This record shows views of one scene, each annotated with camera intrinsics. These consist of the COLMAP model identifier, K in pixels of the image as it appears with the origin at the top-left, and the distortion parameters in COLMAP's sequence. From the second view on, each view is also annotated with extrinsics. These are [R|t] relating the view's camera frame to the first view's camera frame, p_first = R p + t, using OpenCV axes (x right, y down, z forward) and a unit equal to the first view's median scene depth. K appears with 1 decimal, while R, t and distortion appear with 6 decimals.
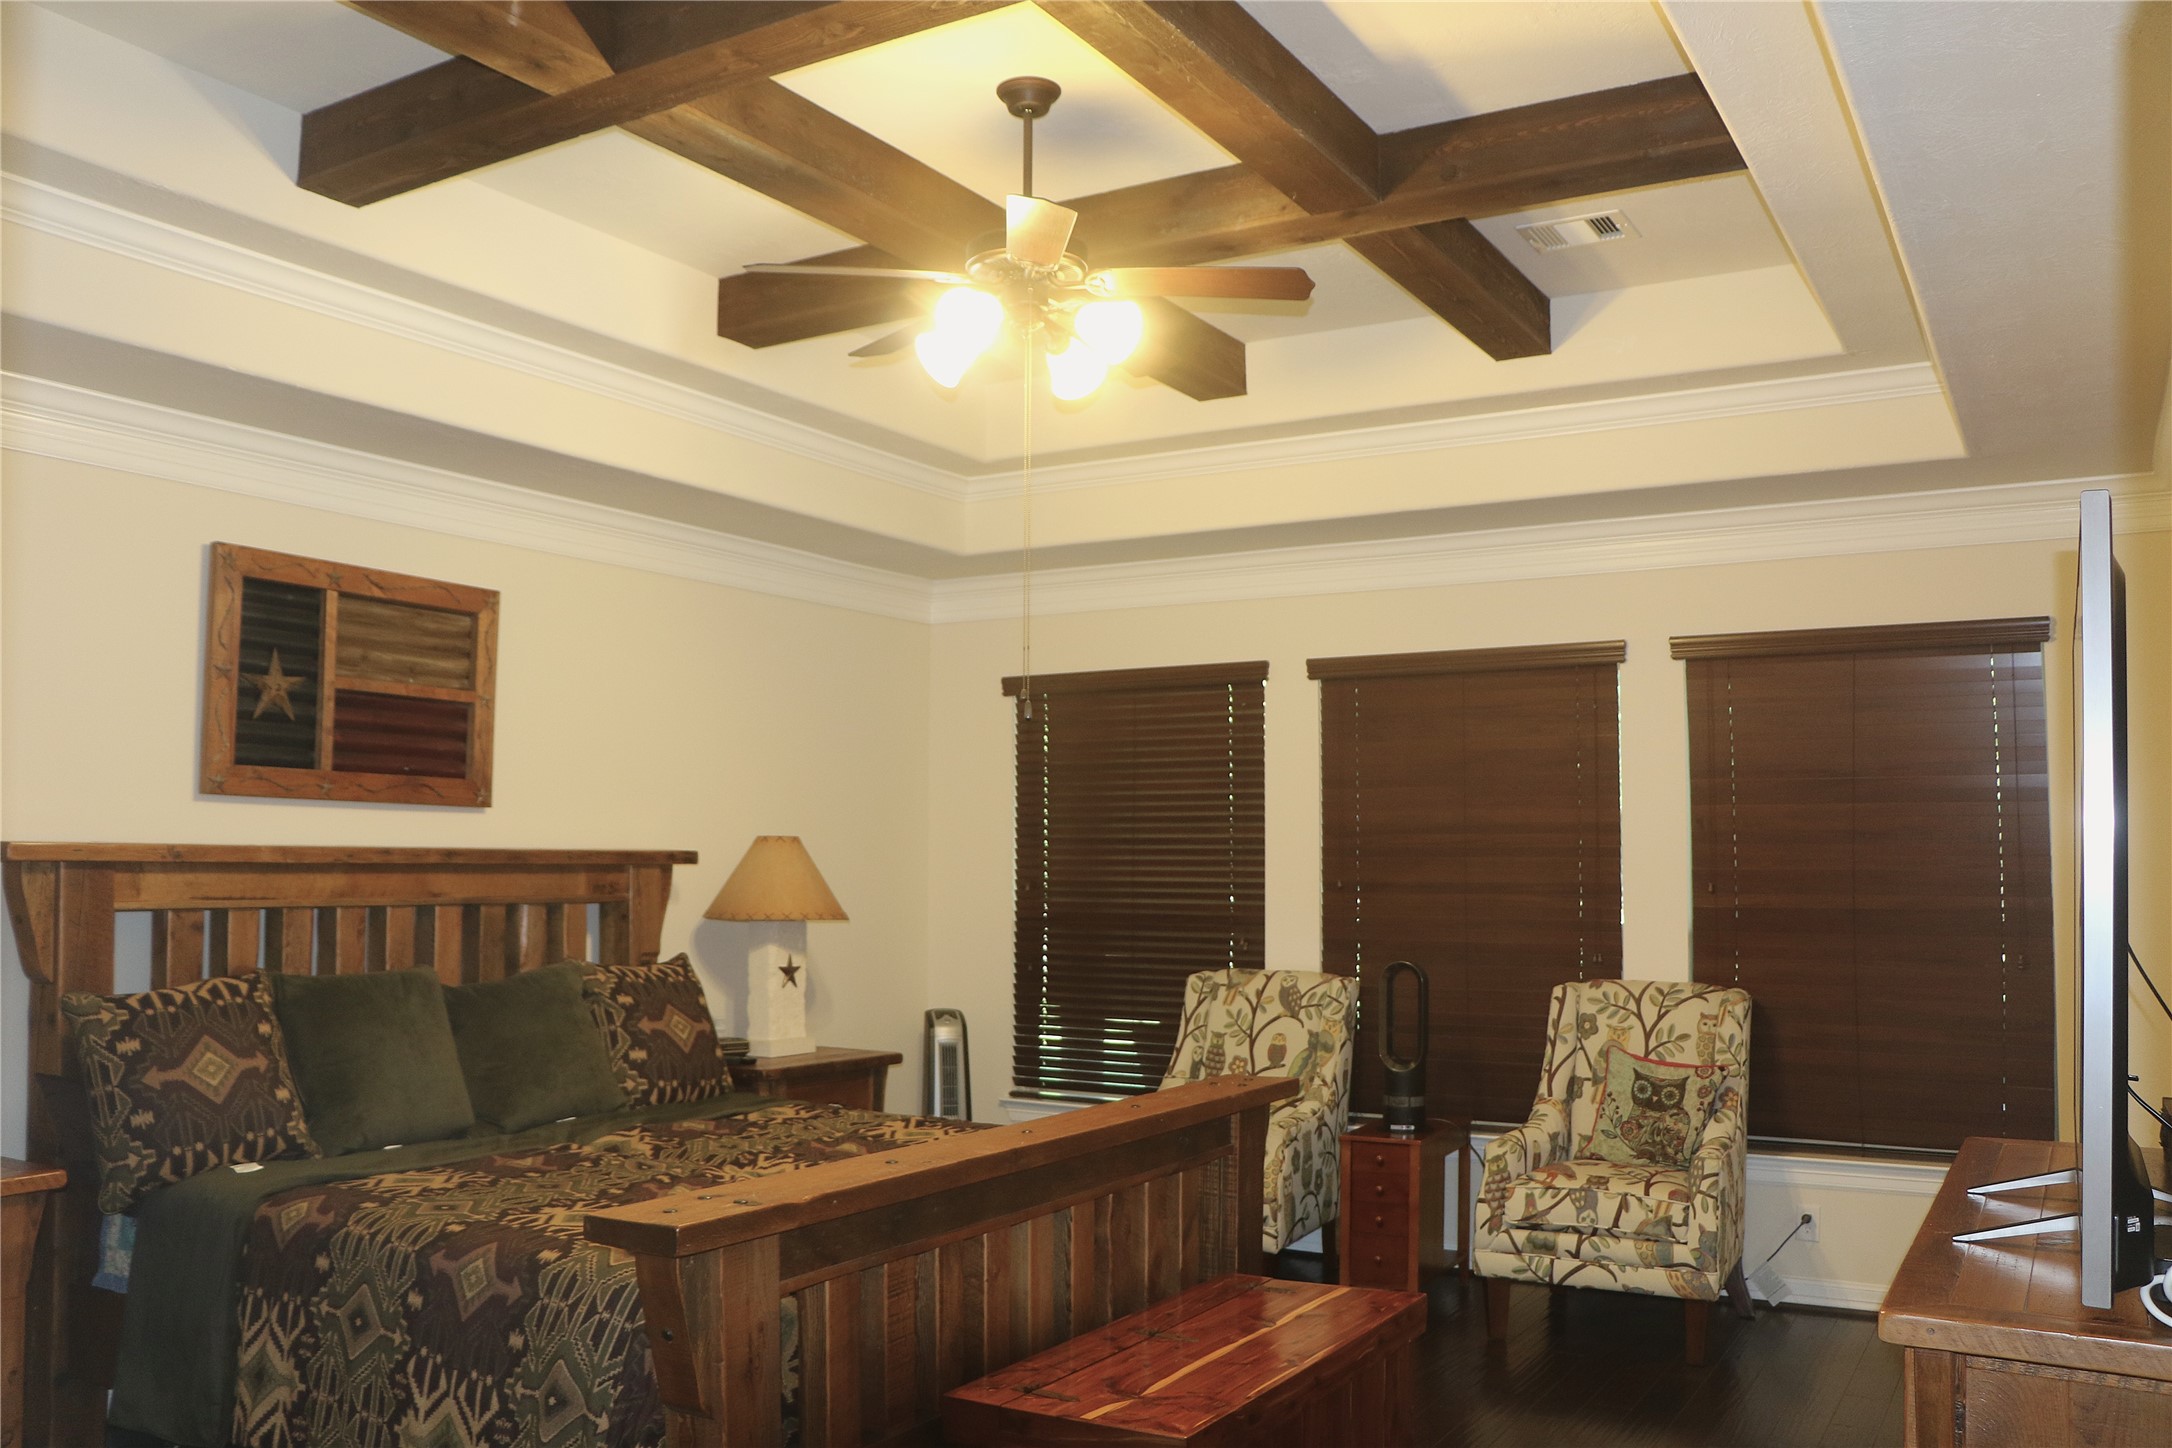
lens RADIAL K [[1766.5, 0, 1086.0], [0, 1766.5, 724.0], [0, 0, 1]] dist [-0.187034, 0.163047]
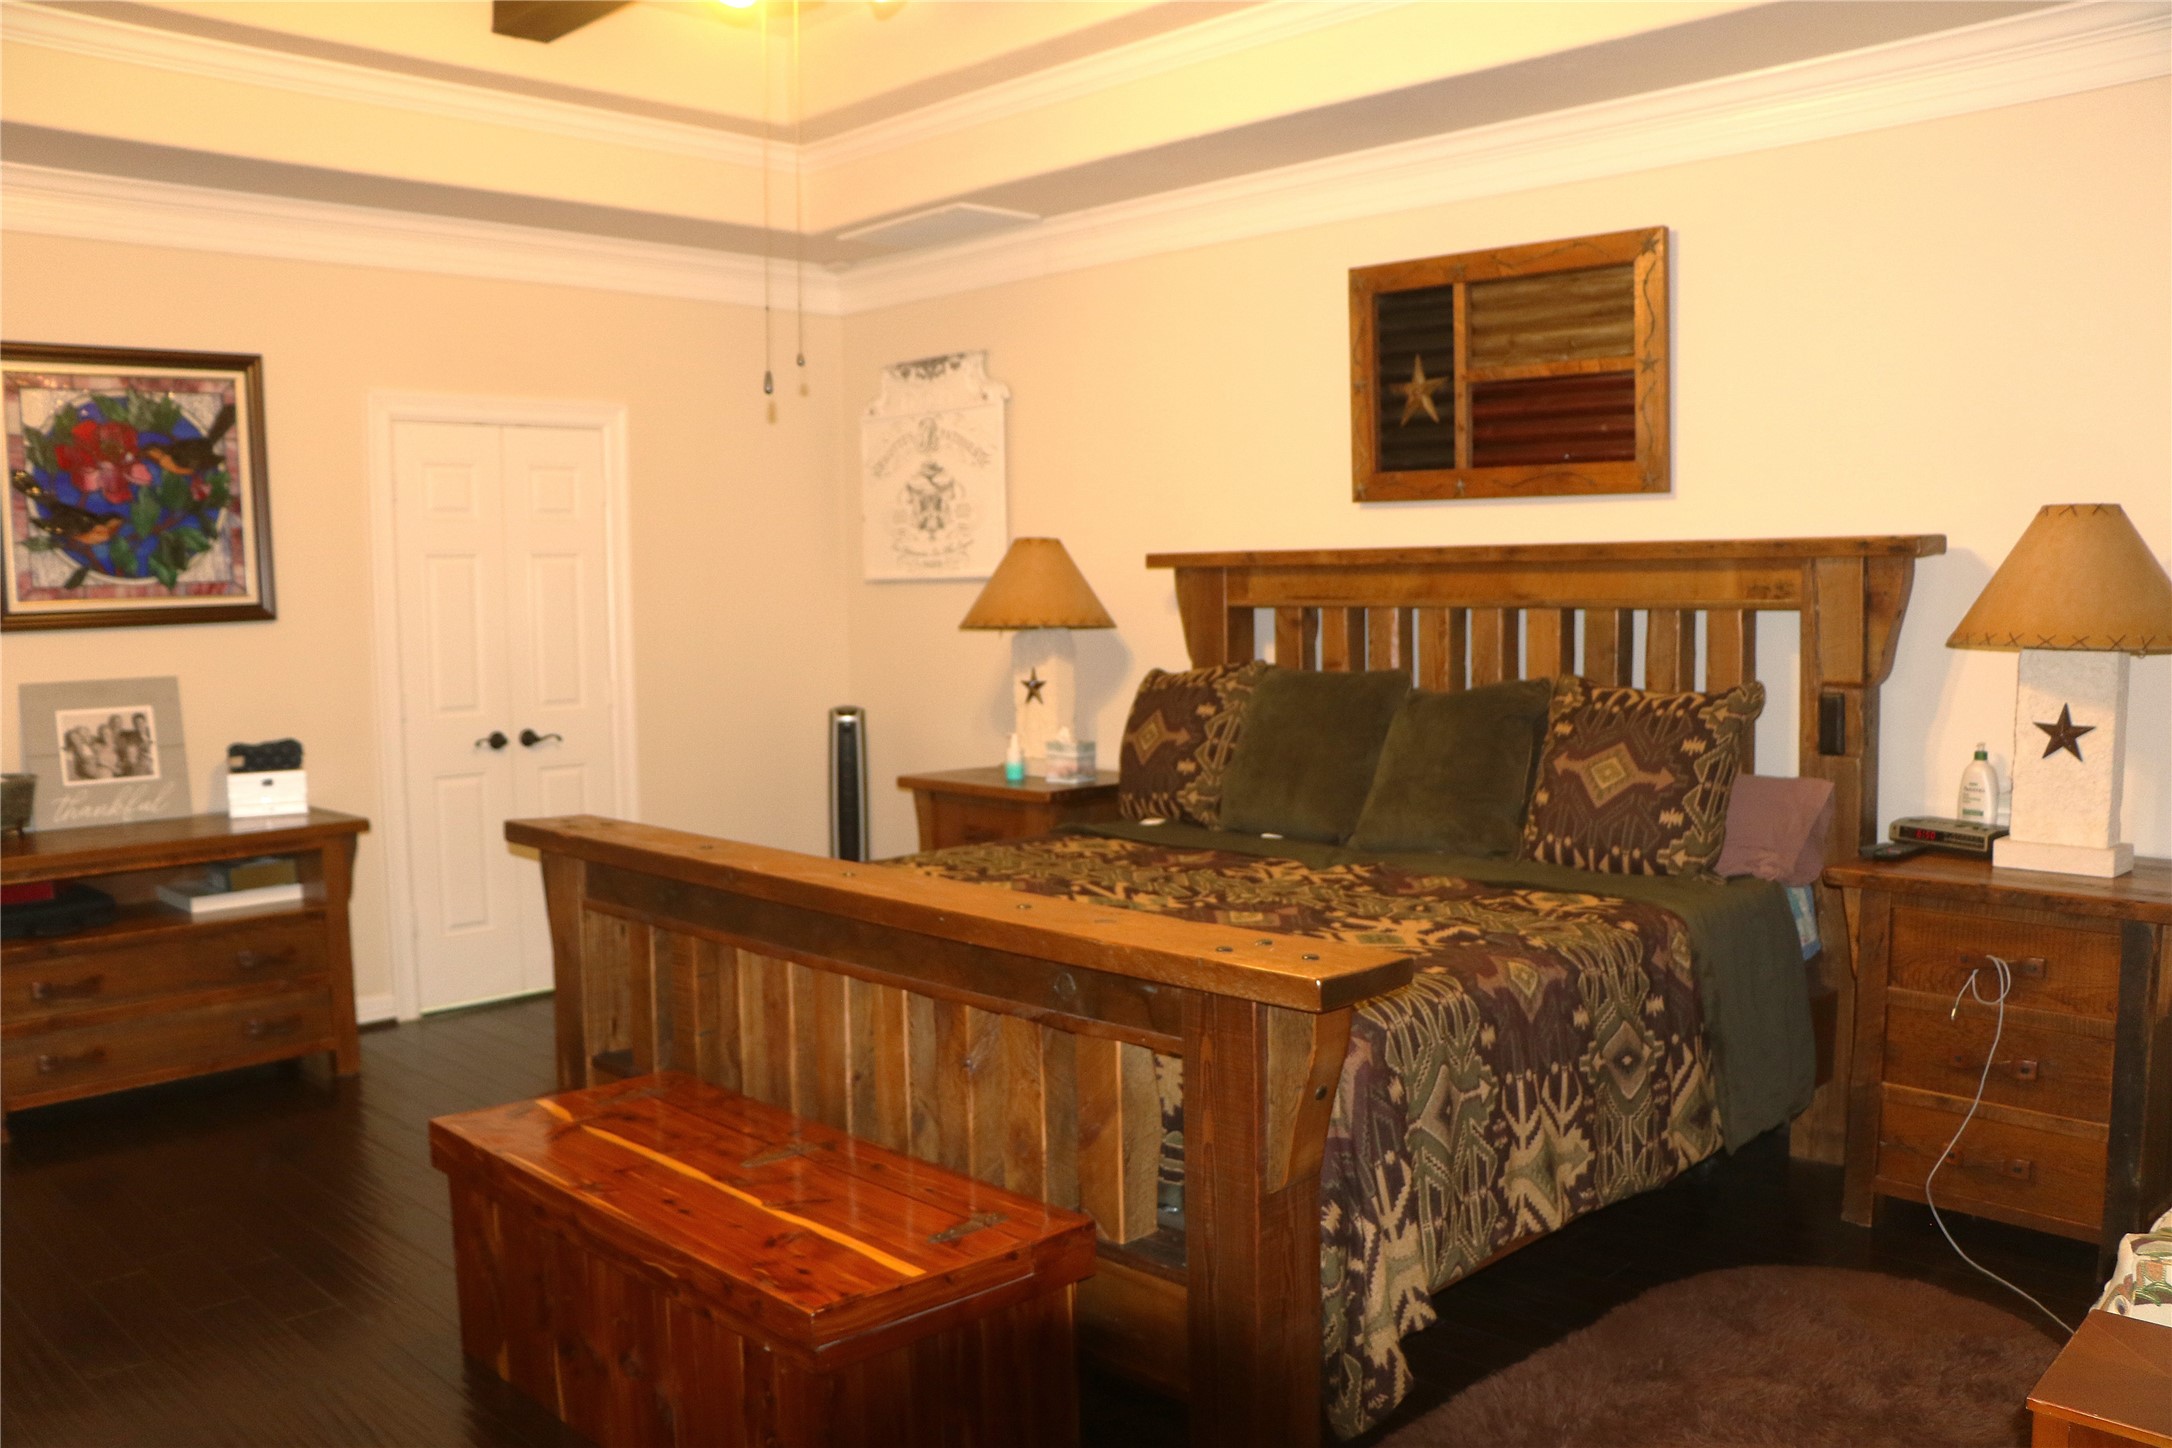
lens RADIAL K [[1823.0, 0, 1086.0], [0, 1823.0, 724.0], [0, 0, 1]] dist [-0.202827, 0.230401]
pose [[-0.232900, 0.088162, -0.968496, 0.615586], [0.097749, 0.992961, 0.066882, 0.082047], [0.967576, -0.079093, -0.239878, 1.027709]]
